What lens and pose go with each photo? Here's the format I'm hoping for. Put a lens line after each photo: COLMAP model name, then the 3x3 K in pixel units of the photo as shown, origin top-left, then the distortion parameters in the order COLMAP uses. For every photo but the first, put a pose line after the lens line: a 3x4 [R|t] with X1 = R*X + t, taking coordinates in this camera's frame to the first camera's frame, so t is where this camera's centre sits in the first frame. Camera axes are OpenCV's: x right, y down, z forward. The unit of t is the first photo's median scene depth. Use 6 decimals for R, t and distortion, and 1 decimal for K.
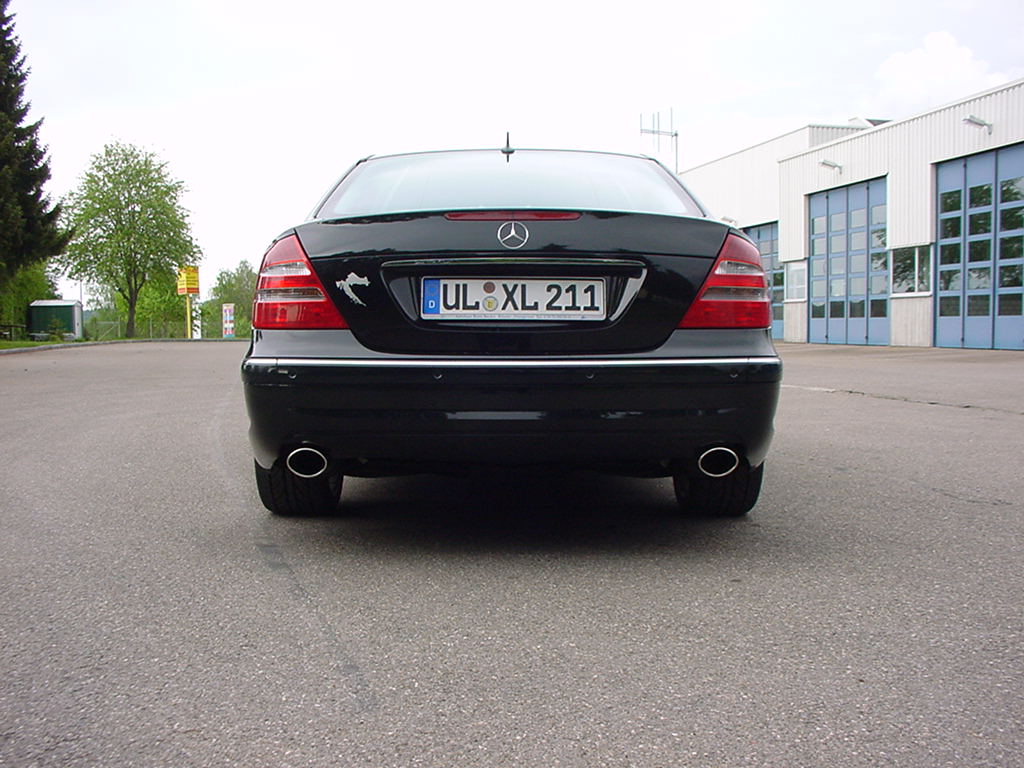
lens RADIAL K [[1202.3, 0, 484.4], [0, 1202.3, 445.2], [0, 0, 1]] dist [-0.222725, 0.296577]
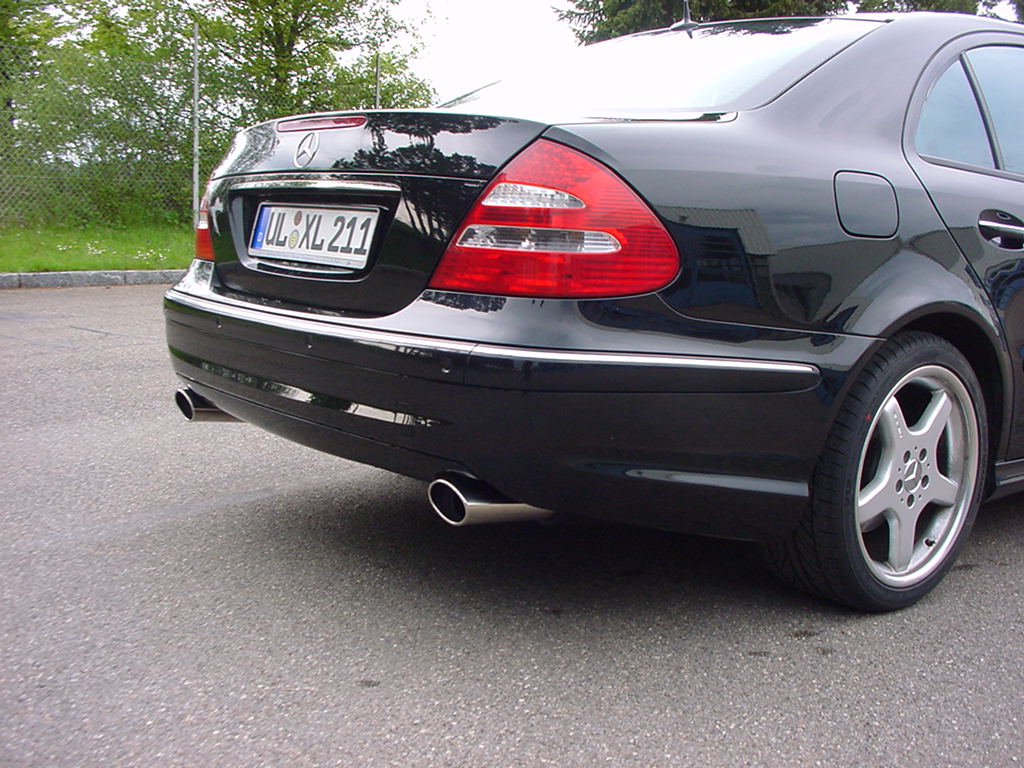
lens RADIAL K [[1202.3, 0, 484.4], [0, 1202.3, 445.2], [0, 0, 1]] dist [-0.222725, 0.296577]
pose [[0.612185, 0.177717, -0.770485, 0.324013], [-0.120404, 0.984004, 0.131300, -0.047608], [0.781494, 0.012390, 0.623790, 0.285772]]
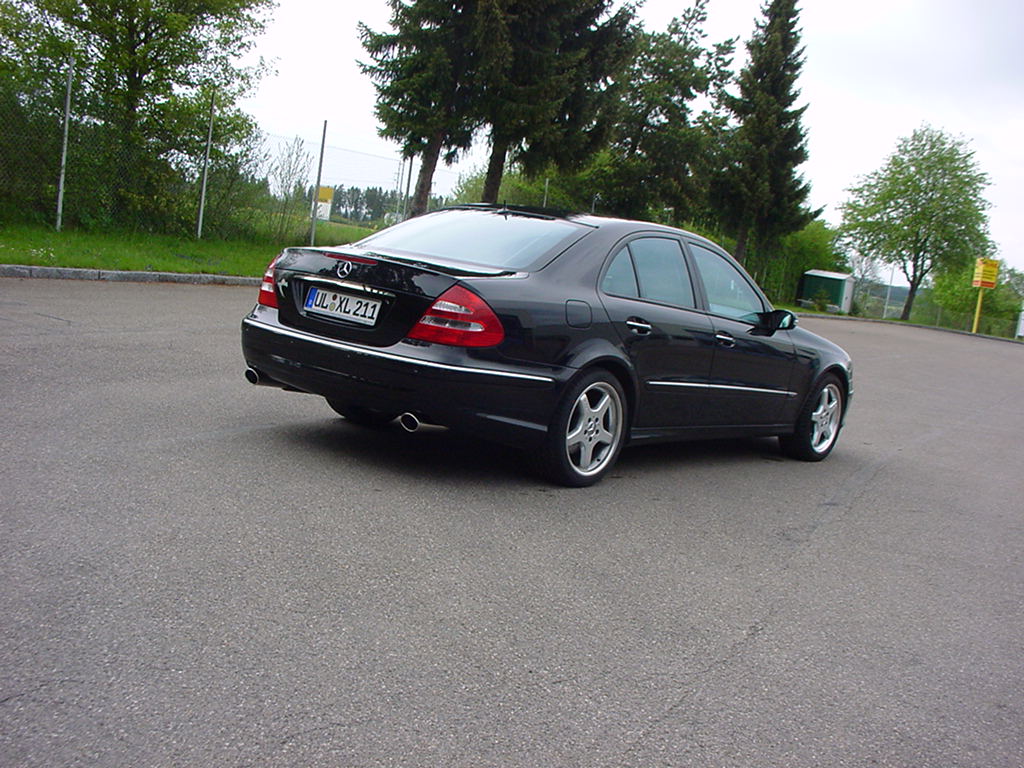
lens RADIAL K [[1202.3, 0, 484.4], [0, 1202.3, 445.2], [0, 0, 1]] dist [-0.222725, 0.296577]
pose [[0.753832, 0.219075, -0.619470, 0.600199], [-0.204499, 0.974181, 0.095664, -0.061767], [0.624433, 0.054567, 0.779170, -0.096187]]
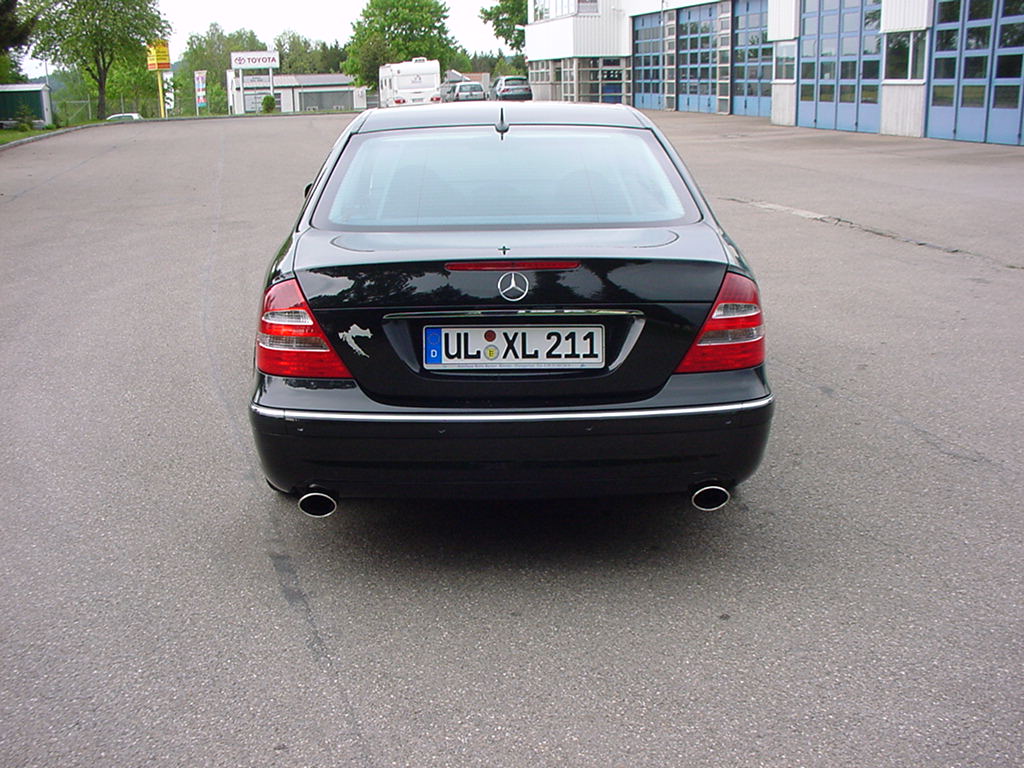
lens RADIAL K [[1202.3, 0, 484.4], [0, 1202.3, 445.2], [0, 0, 1]] dist [-0.222725, 0.296577]
pose [[0.999787, -0.016431, 0.012464, -0.006936], [0.013619, 0.979849, 0.199277, -0.113117], [-0.015488, -0.199065, 0.979864, -0.006916]]
